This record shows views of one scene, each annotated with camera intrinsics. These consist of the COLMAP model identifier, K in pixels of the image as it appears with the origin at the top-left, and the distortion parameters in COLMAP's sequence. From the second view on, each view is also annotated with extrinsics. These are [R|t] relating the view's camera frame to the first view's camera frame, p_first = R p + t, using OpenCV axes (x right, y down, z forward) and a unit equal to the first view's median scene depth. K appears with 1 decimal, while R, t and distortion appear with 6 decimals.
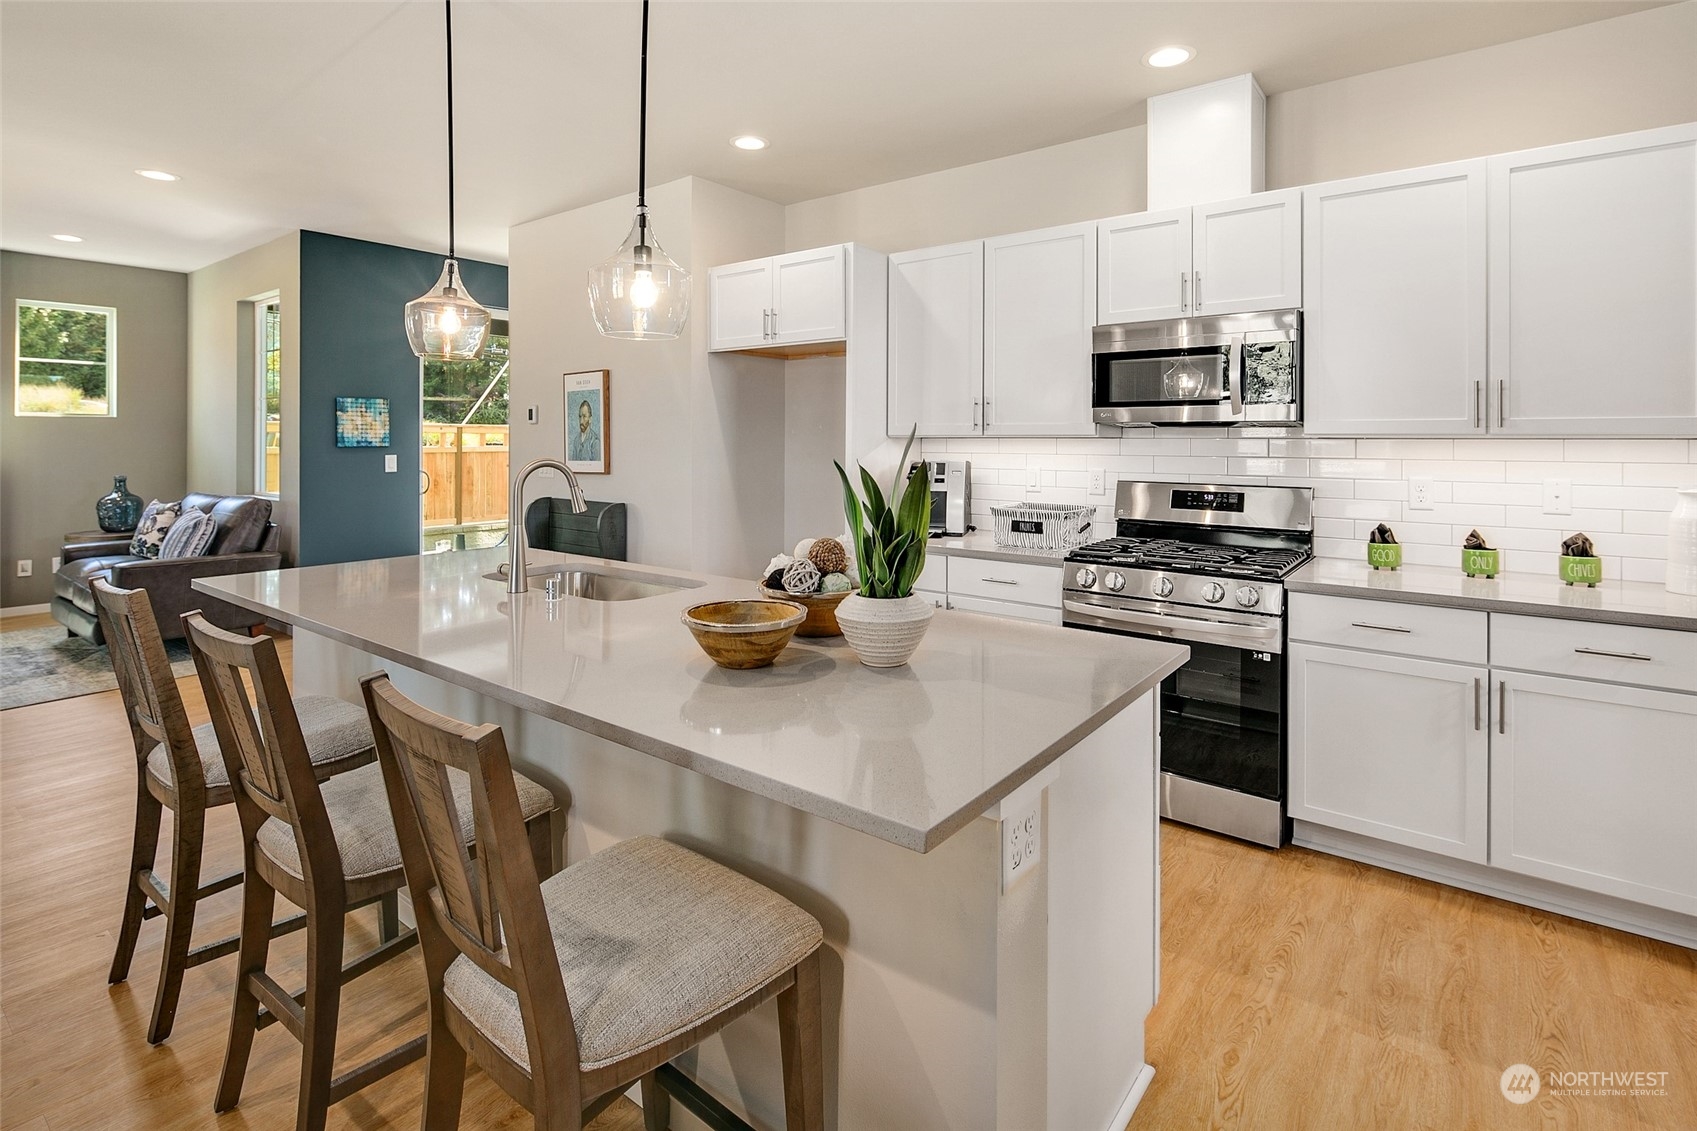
lens RADIAL K [[837.3, 0, 872.5], [0, 837.3, 440.4], [0, 0, 1]] dist [0.005011, -0.004534]
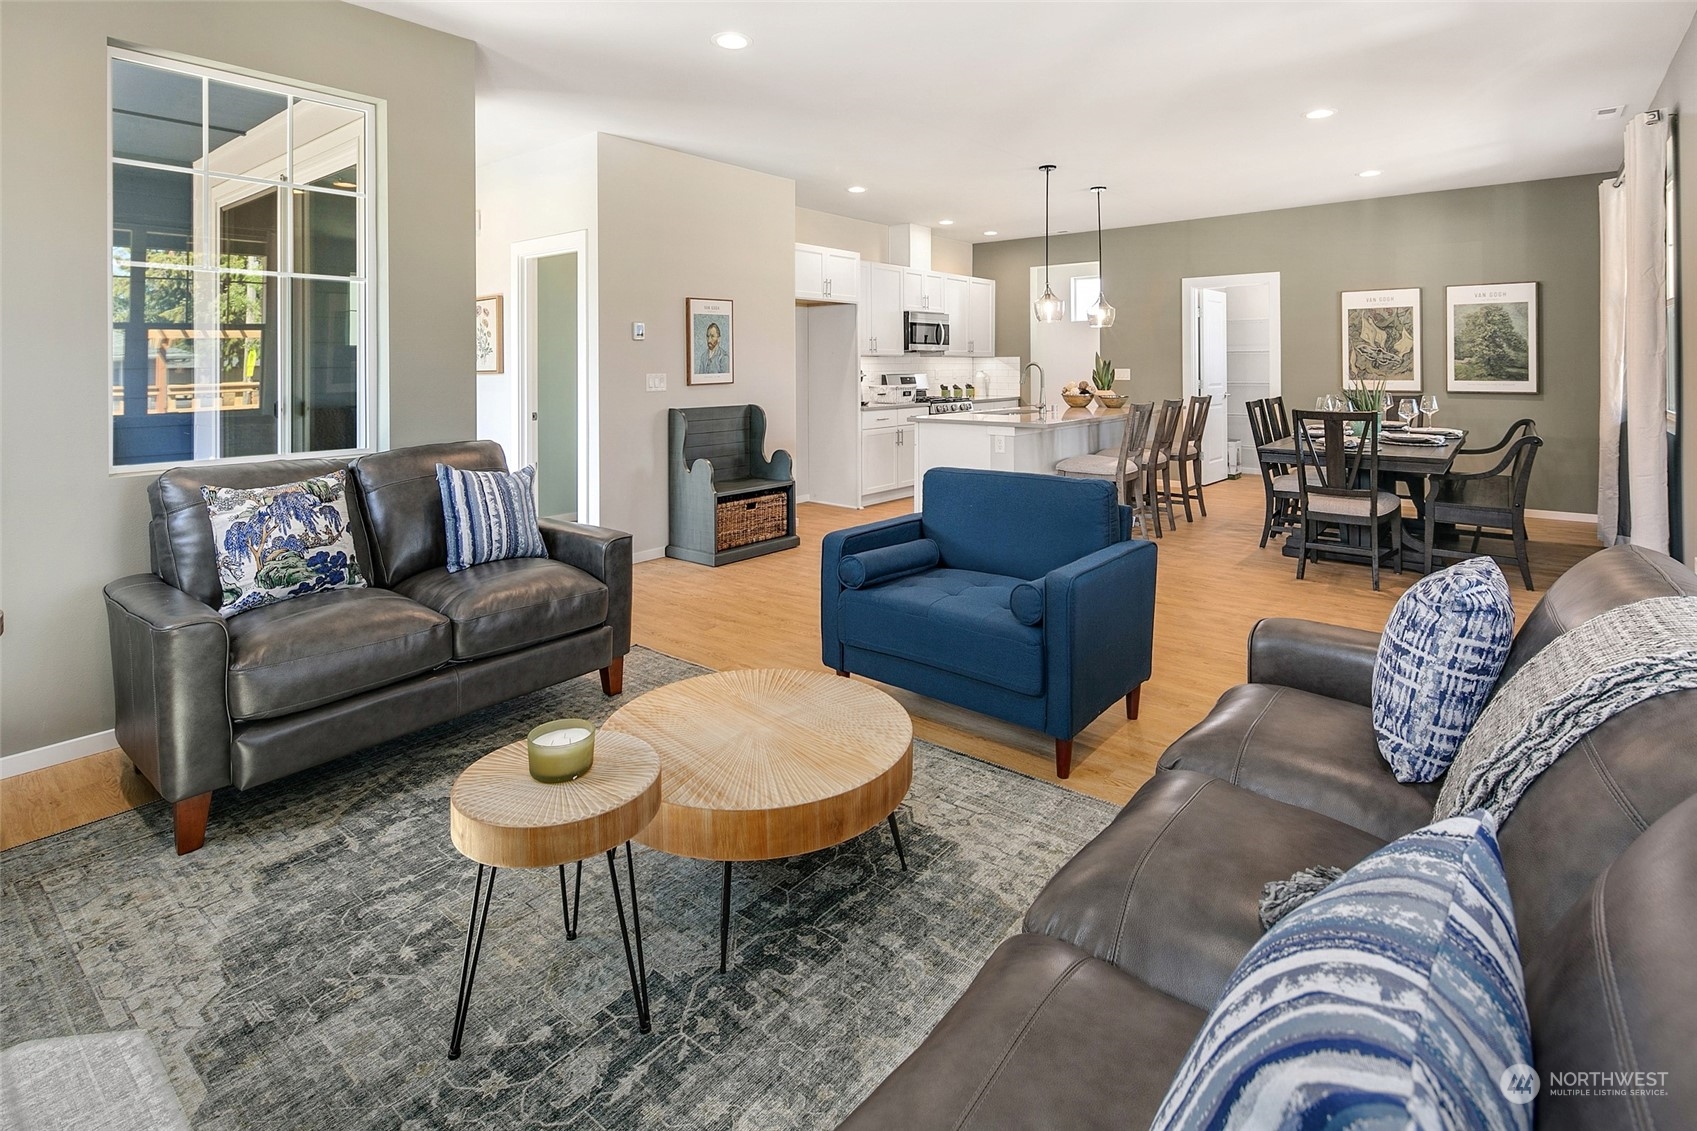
lens RADIAL K [[837.3, 0, 845.4], [0, 837.3, 360.1], [0, 0, 1]] dist [0.005011, -0.004534]
pose [[0.028046, 0.000319, 0.999607, -2.195701], [0.003480, 0.999994, -0.000417, 0.008864], [-0.999601, 0.003490, 0.028045, 1.108882]]
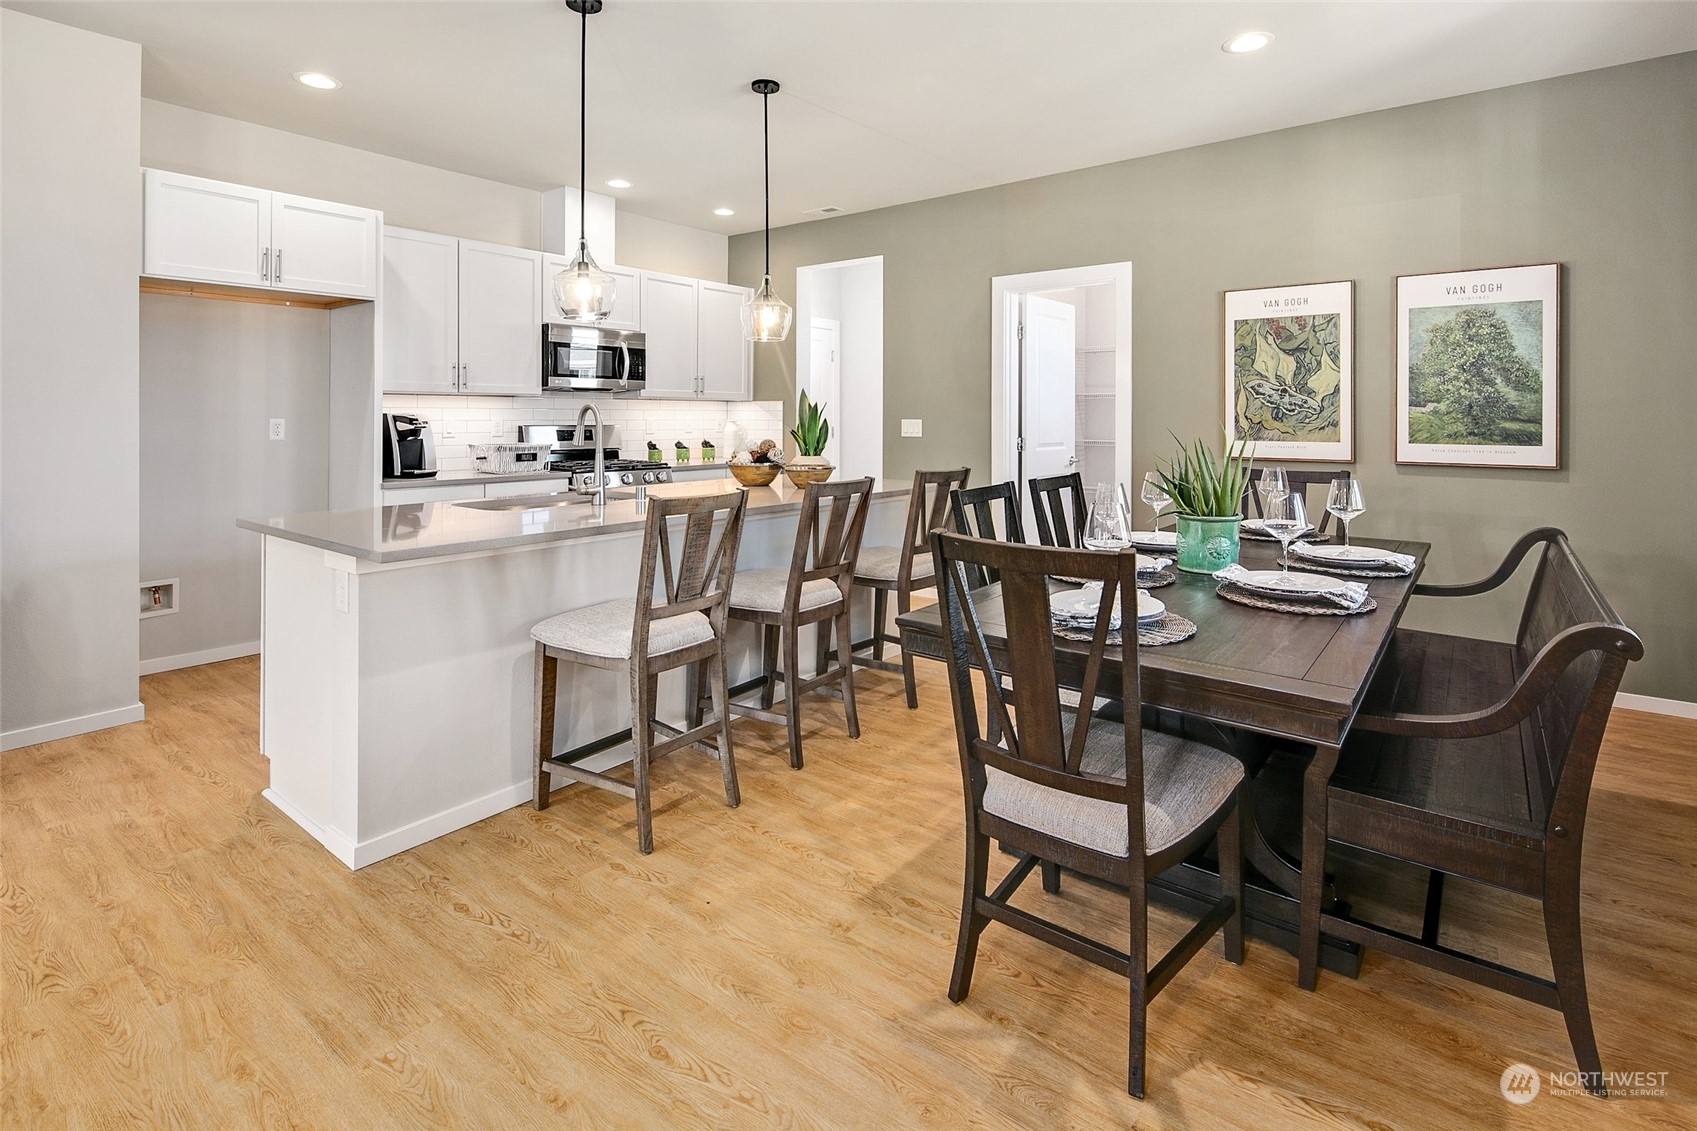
lens RADIAL K [[837.3, 0, 847.7], [0, 837.3, 415.0], [0, 0, 1]] dist [0.005011, -0.004534]
pose [[0.004539, -0.002124, 0.999987, -1.256397], [-0.004583, 0.999987, 0.002145, 0.025267], [-0.999979, -0.004593, 0.004529, 0.441691]]
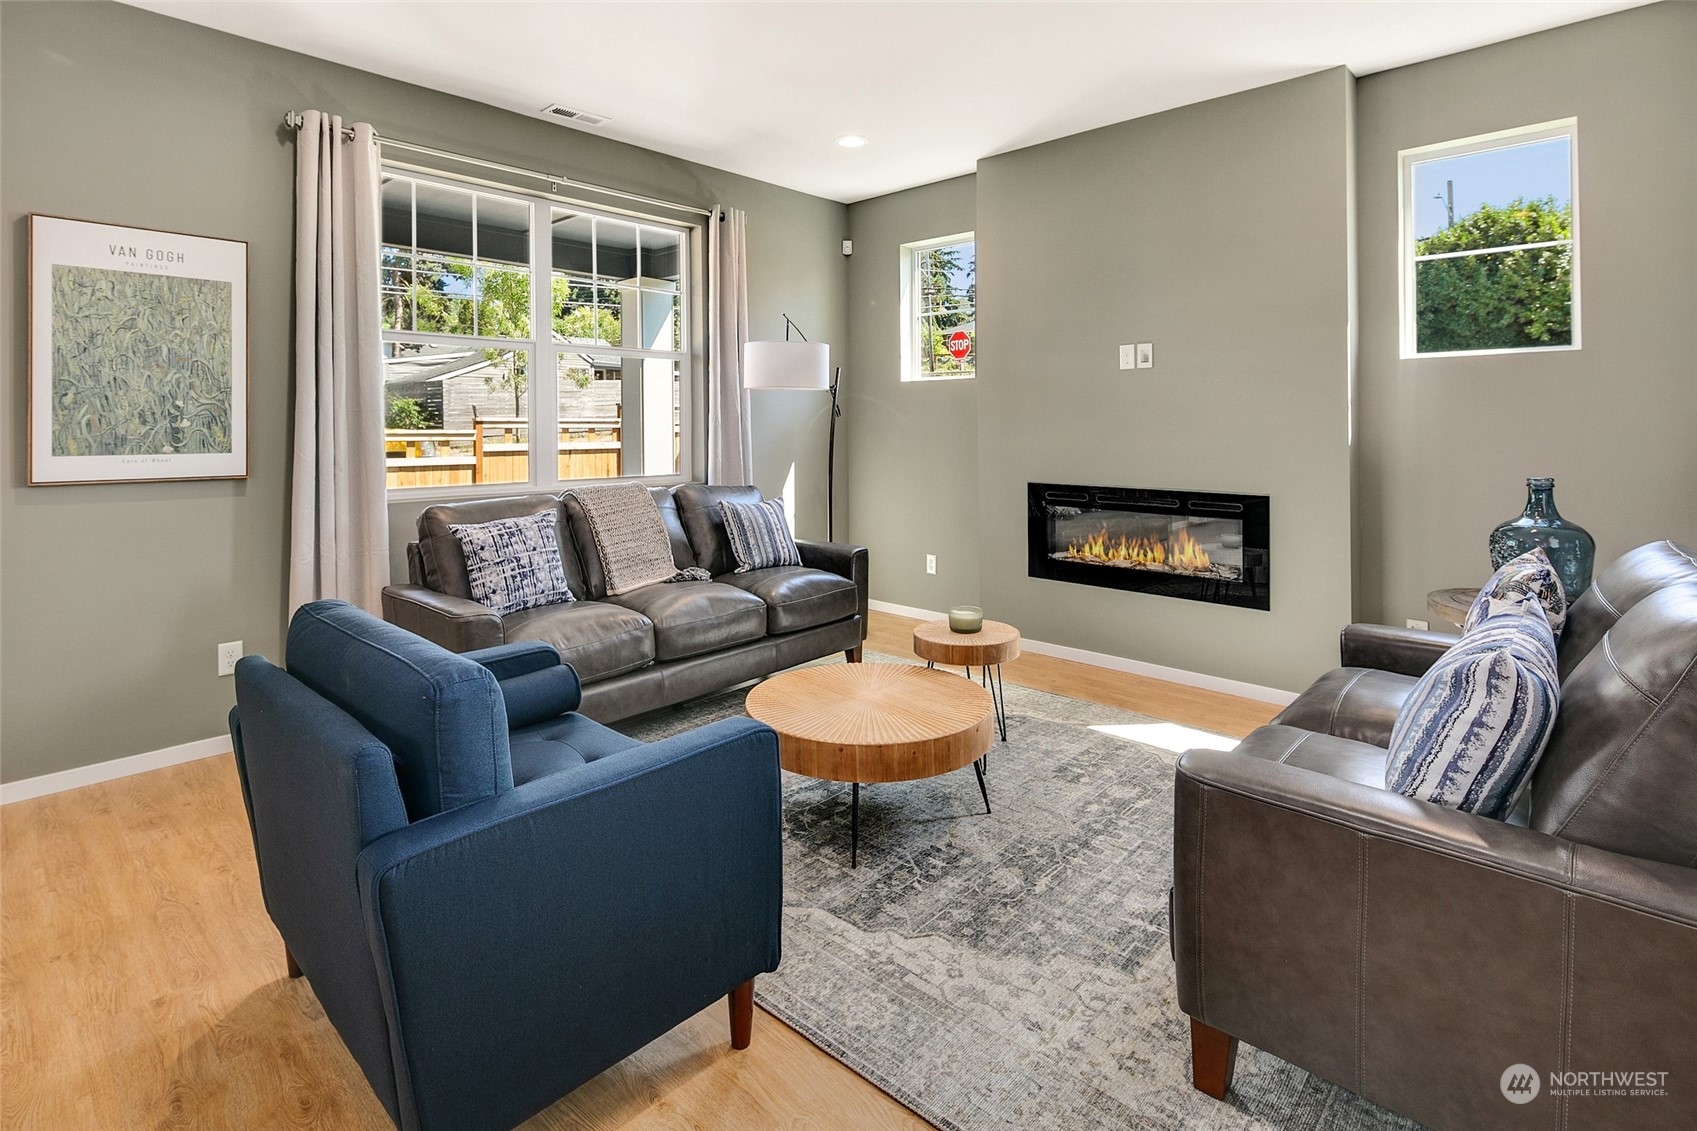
lens RADIAL K [[837.3, 0, 845.1], [0, 837.3, 434.9], [0, 0, 1]] dist [0.005011, -0.004534]
pose [[-0.102106, 0.011129, -0.994711, -0.777221], [0.004345, 0.999933, 0.010742, 0.025054], [0.994764, -0.003225, -0.102147, 1.251725]]
